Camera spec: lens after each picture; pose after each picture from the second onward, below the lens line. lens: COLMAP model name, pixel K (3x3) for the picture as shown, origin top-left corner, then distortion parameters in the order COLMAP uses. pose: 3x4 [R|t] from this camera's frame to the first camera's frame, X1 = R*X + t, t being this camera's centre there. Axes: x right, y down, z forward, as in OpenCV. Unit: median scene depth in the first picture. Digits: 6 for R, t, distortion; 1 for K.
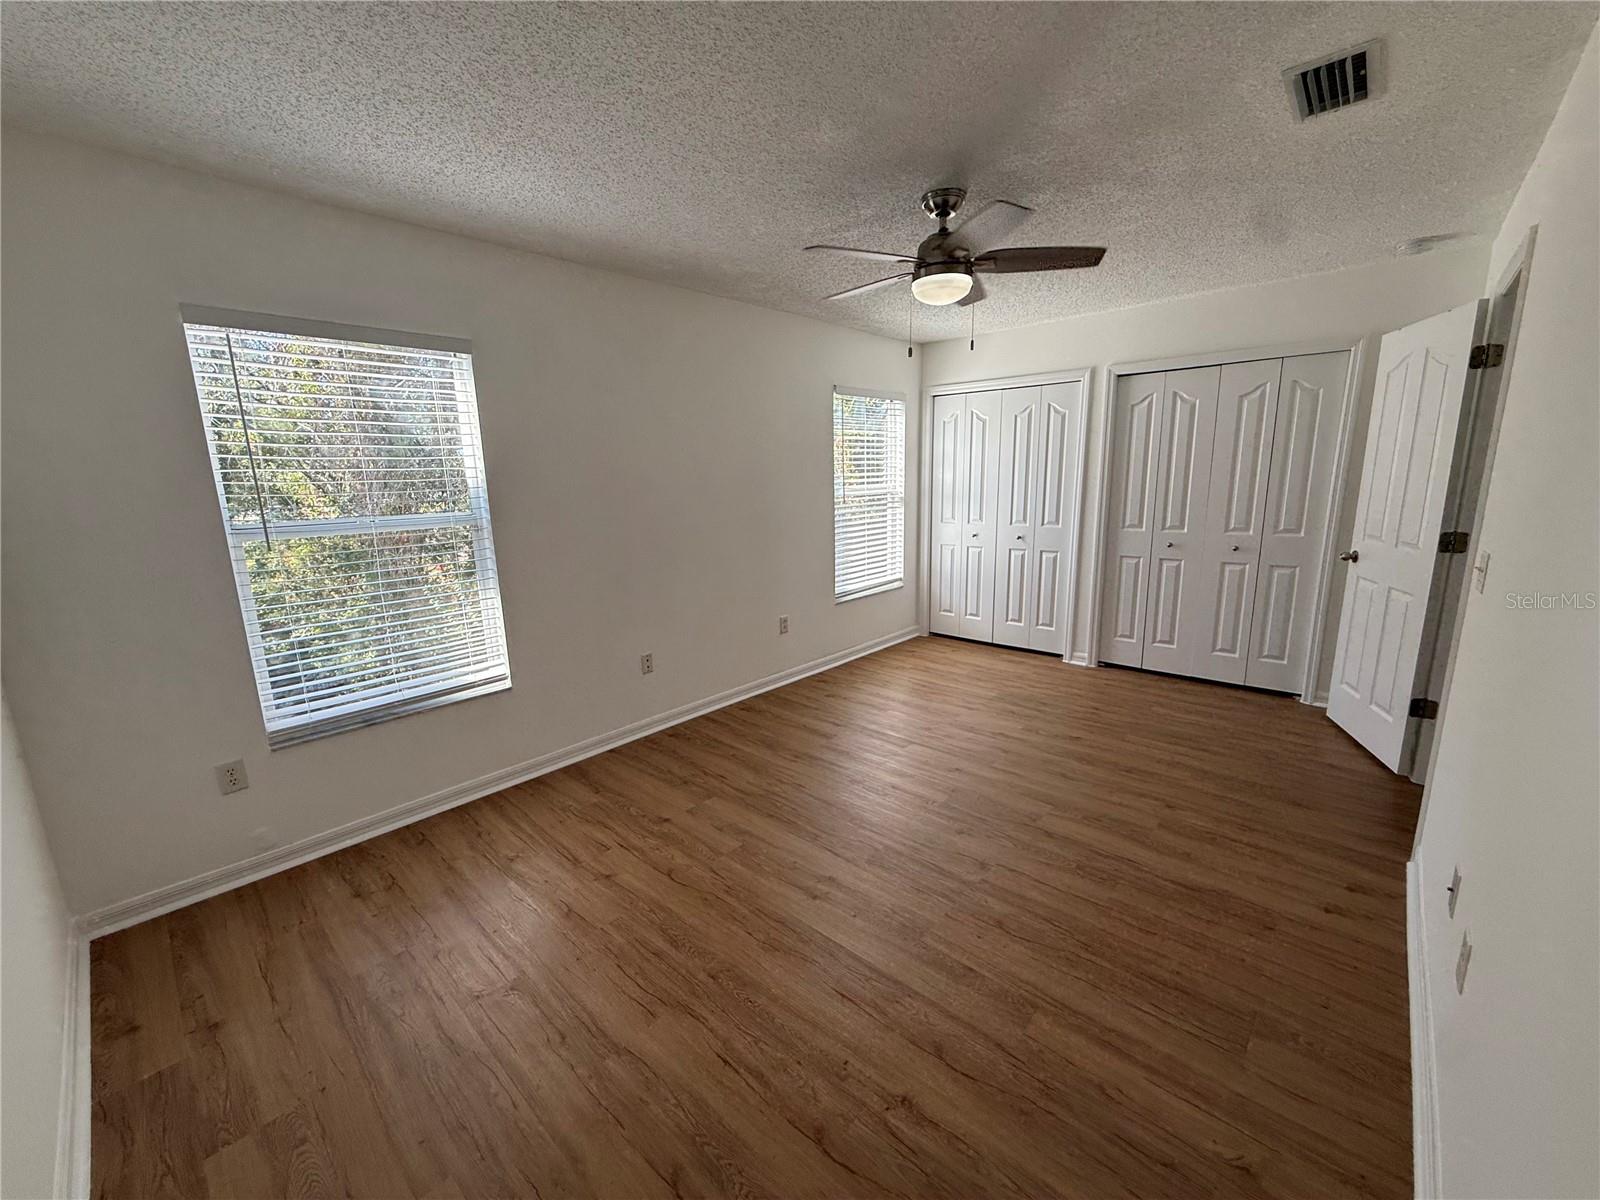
lens RADIAL K [[637.2, 0, 799.1], [0, 637.2, 608.7], [0, 0, 1]] dist [0.000038, 0.000205]
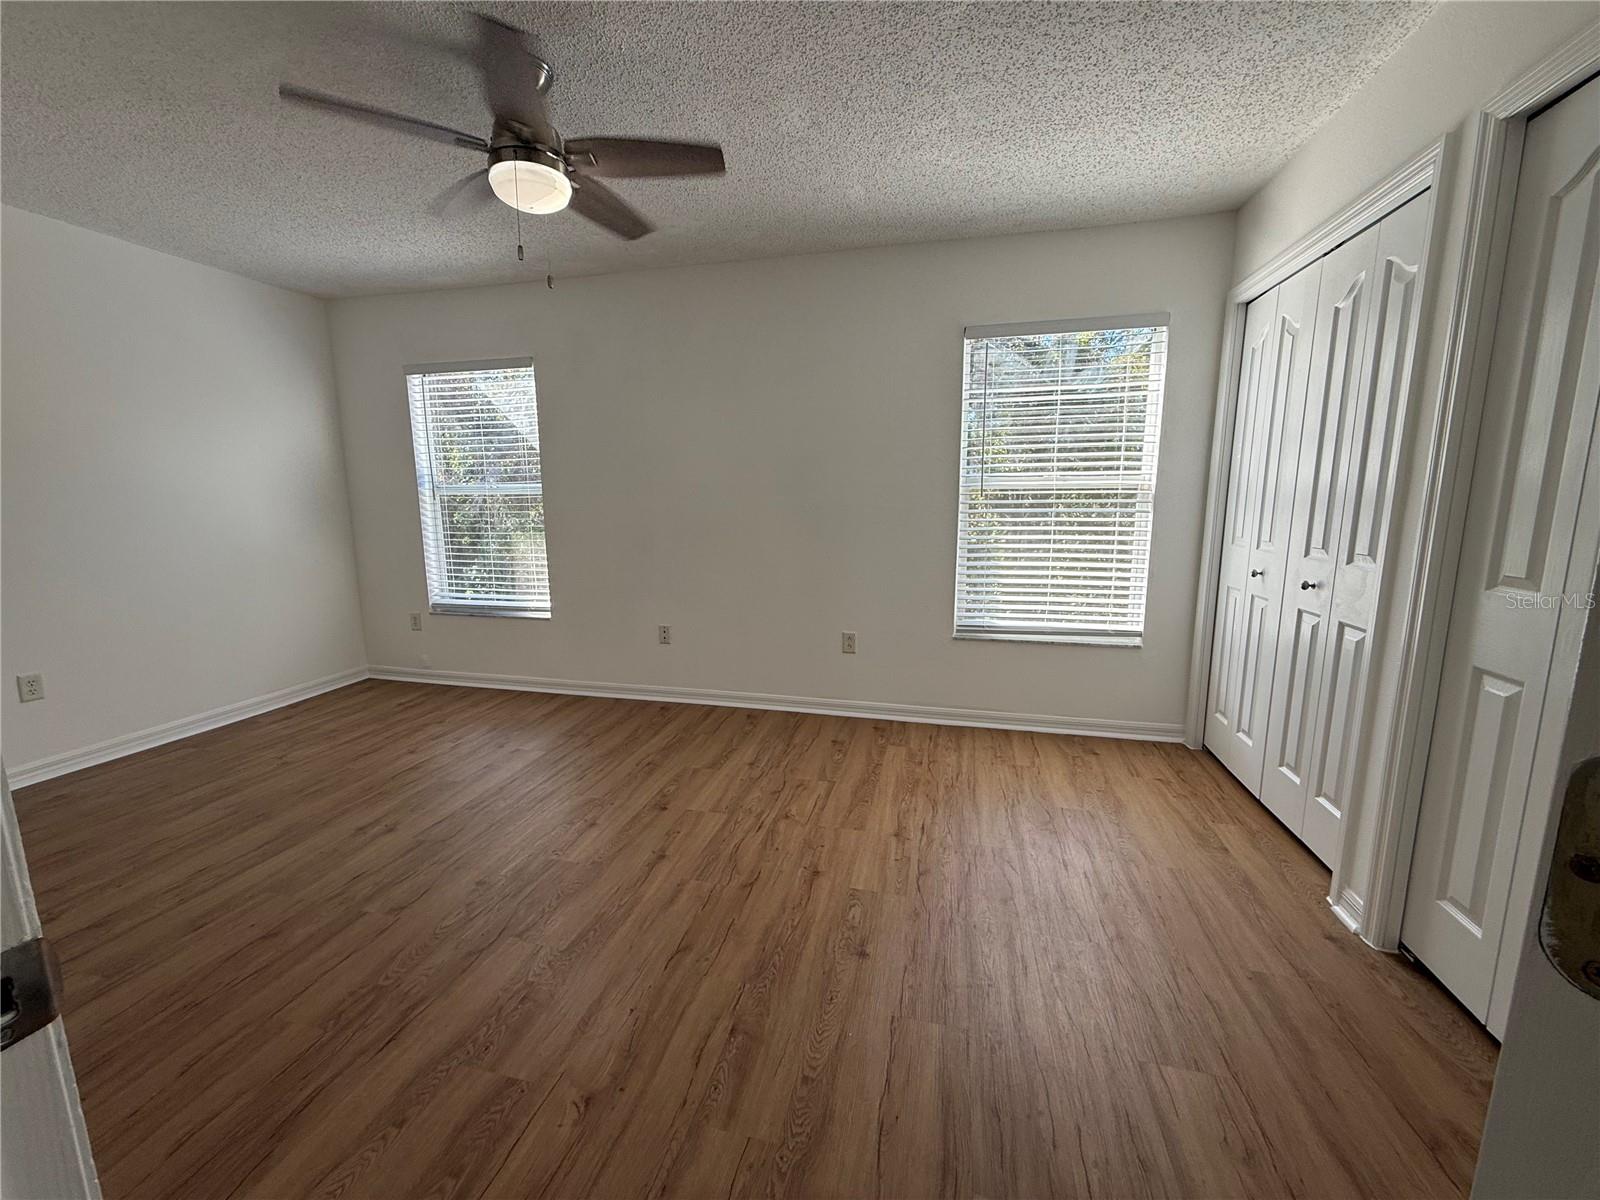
lens RADIAL K [[637.2, 0, 784.6], [0, 637.2, 609.2], [0, 0, 1]] dist [0.000038, 0.000205]
pose [[0.474380, 0.179284, -0.861871, 0.626065], [-0.188223, 0.977058, 0.099646, -0.081515], [0.859963, 0.114954, 0.497242, 0.524099]]
